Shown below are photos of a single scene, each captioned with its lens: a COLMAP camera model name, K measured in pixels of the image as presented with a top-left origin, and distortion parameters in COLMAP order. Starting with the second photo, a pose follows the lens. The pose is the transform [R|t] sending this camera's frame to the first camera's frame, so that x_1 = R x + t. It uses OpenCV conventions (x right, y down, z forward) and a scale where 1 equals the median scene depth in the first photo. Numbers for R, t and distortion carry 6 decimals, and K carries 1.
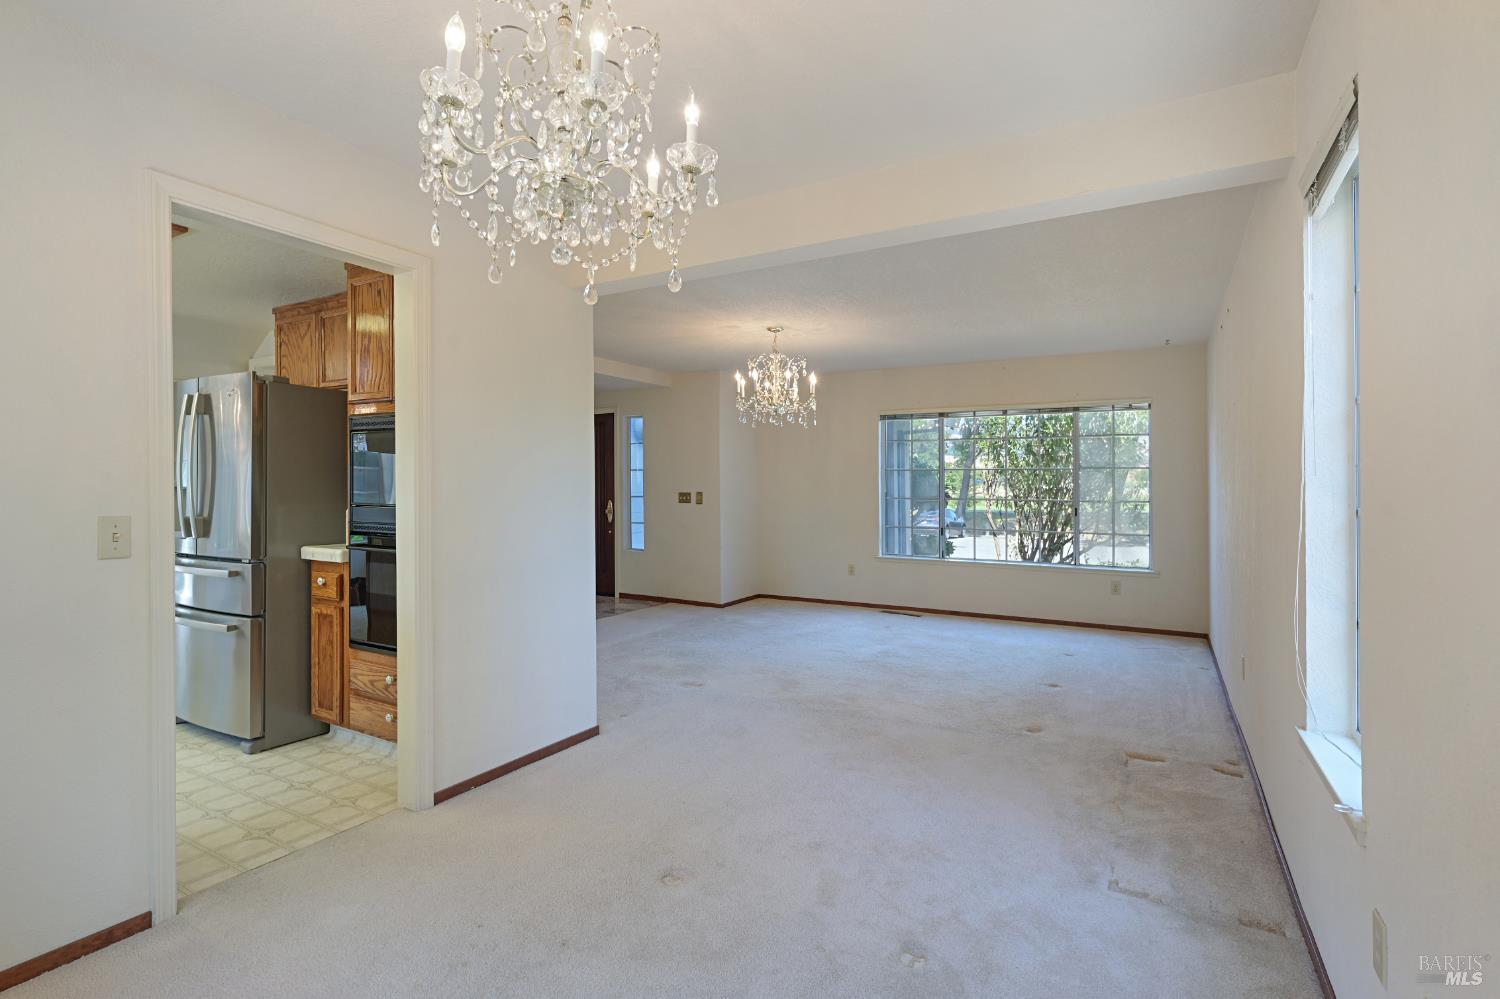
lens RADIAL K [[704.4, 0, 753.7], [0, 704.4, 487.9], [0, 0, 1]] dist [0.000339, 0.000055]
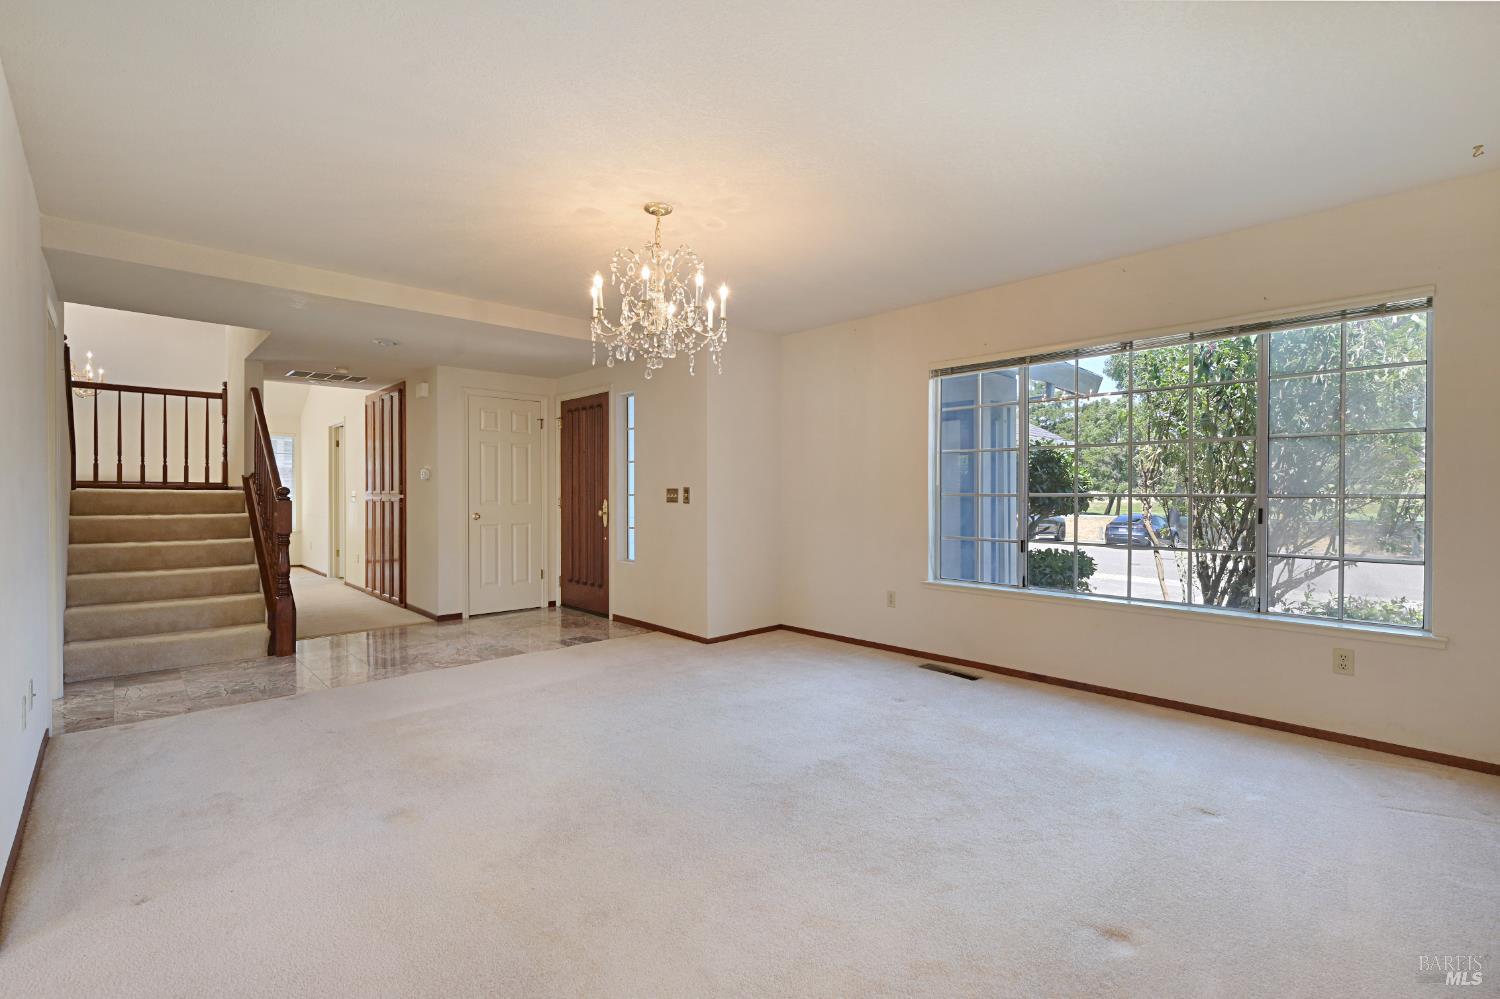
lens RADIAL K [[671.2, 0, 752.7], [0, 671.2, 500.7], [0, 0, 1]] dist [-0.001694, 0.000202]
pose [[0.959107, -0.001540, -0.283040, 0.190892], [0.004225, 0.999952, 0.008876, 0.013335], [0.283013, -0.009709, 0.959067, 0.324916]]
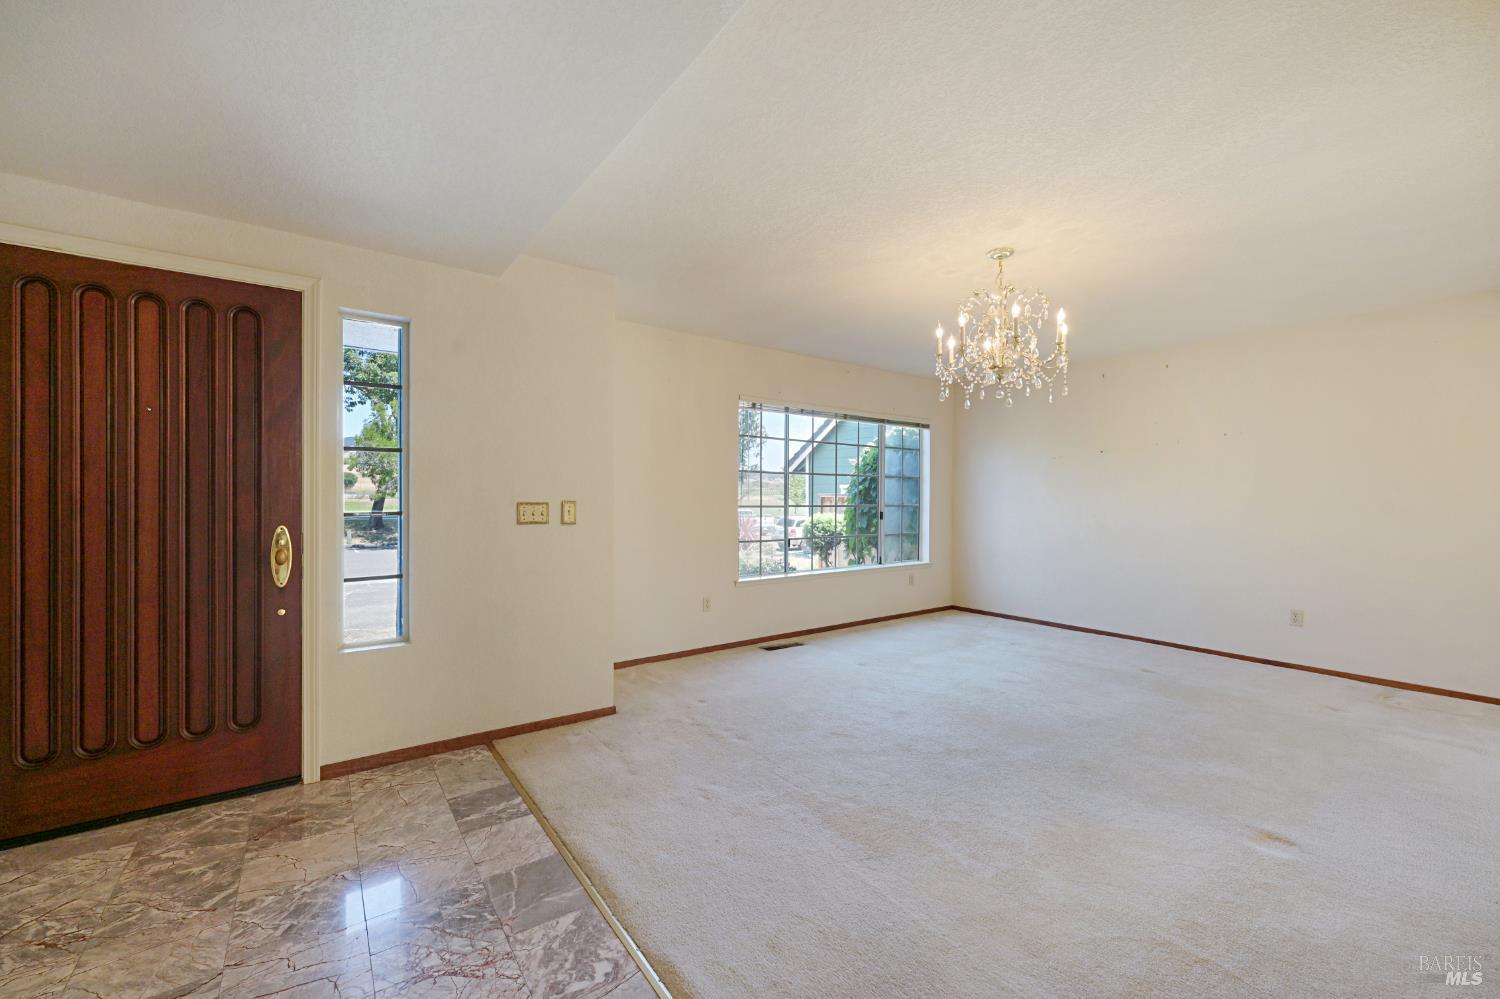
lens RADIAL K [[602.9, 0, 750.5], [0, 602.9, 498.9], [0, 0, 1]] dist [-0.000113, 0.000032]
pose [[0.401465, -0.001551, 0.915873, -0.418646], [0.007543, 0.999970, -0.001613, 0.005912], [-0.915843, 0.007556, 0.401465, 0.689847]]
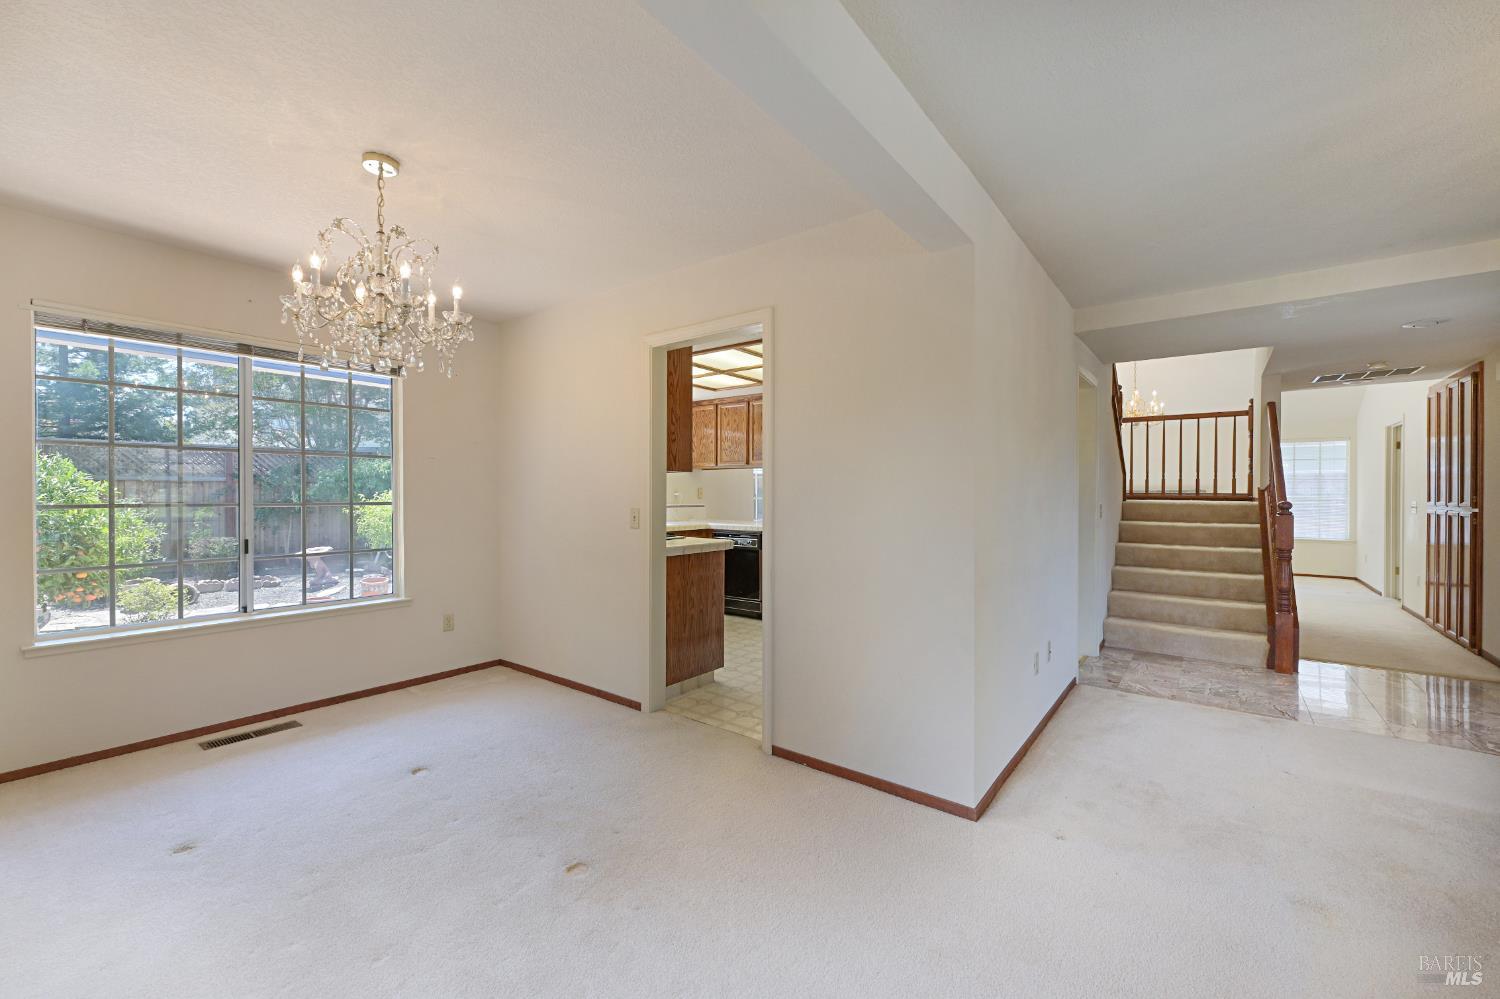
lens RADIAL K [[602.9, 0, 750.5], [0, 602.9, 498.9], [0, 0, 1]] dist [-0.000113, 0.000032]
pose [[-0.133293, 0.002238, -0.991074, 0.205815], [-0.001805, 0.999995, 0.002501, 0.002035], [0.991075, 0.002122, -0.133289, 0.388360]]
